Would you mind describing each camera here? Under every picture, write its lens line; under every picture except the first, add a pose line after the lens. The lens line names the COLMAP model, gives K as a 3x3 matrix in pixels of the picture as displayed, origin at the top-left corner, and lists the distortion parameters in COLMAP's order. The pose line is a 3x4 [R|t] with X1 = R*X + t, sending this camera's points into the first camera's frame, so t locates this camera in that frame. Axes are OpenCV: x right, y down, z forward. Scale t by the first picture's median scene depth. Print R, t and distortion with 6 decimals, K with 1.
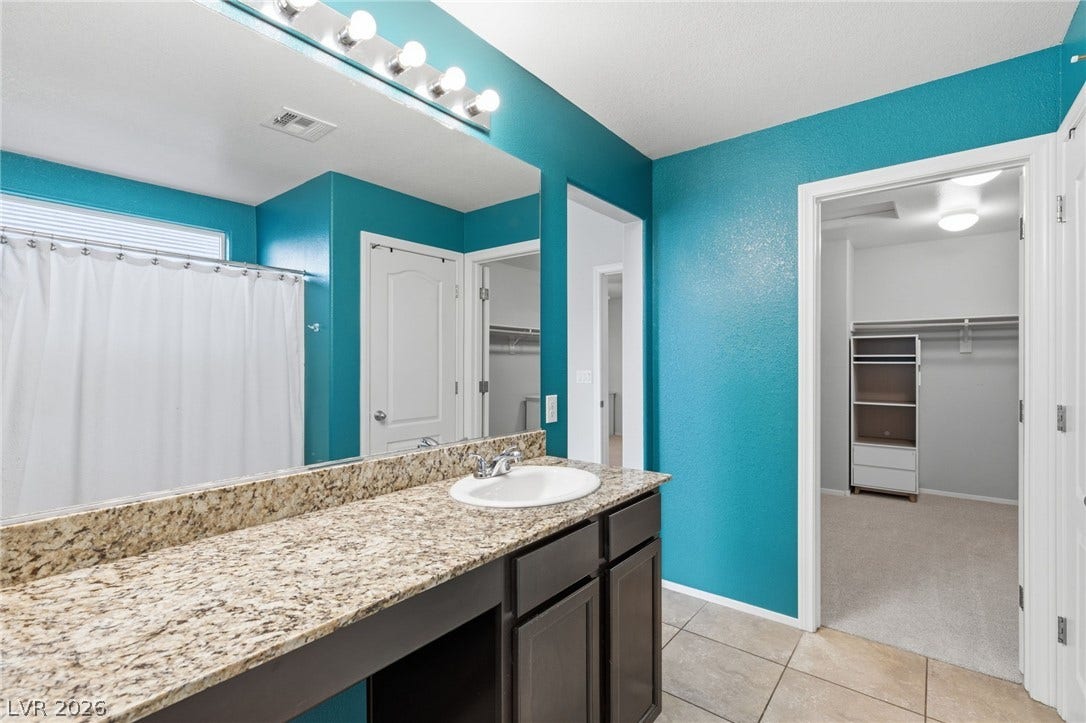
lens RADIAL K [[494.5, 0, 543.7], [0, 494.5, 360.4], [0, 0, 1]] dist [0.000104, 0.000009]
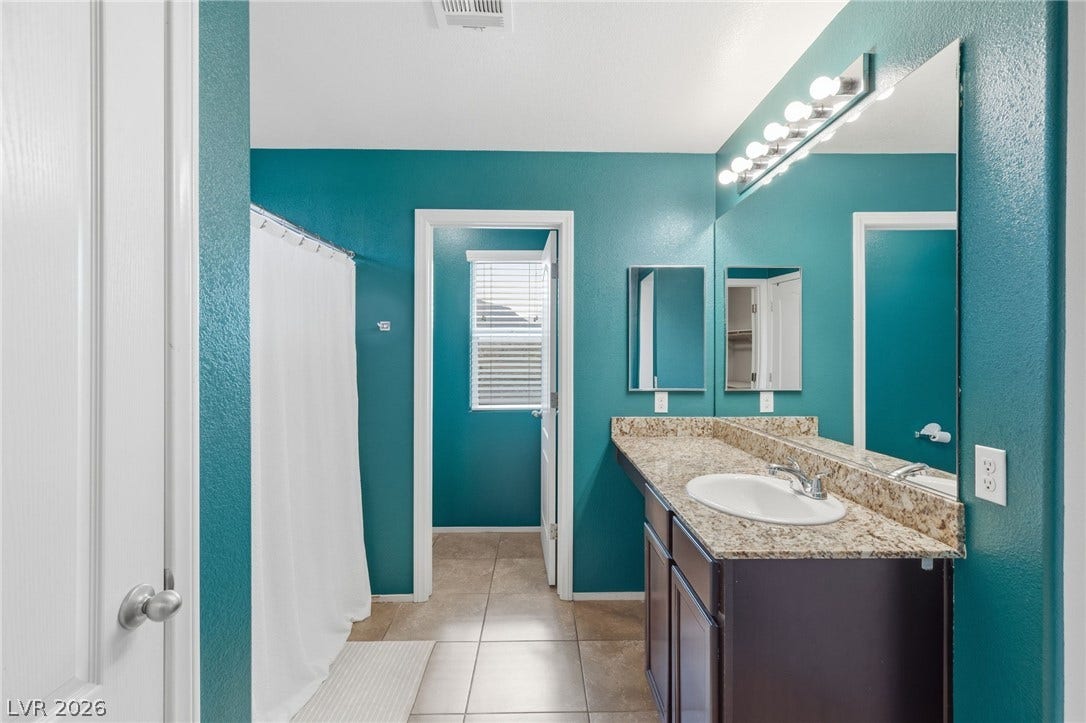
lens RADIAL K [[494.5, 0, 543.8], [0, 494.5, 357.9], [0, 0, 1]] dist [0.000104, 0.000009]
pose [[-0.770341, 0.002022, -0.637629, 0.850154], [-0.000764, 0.999991, 0.004094, -0.027785], [0.637632, 0.003640, -0.770333, 1.353160]]
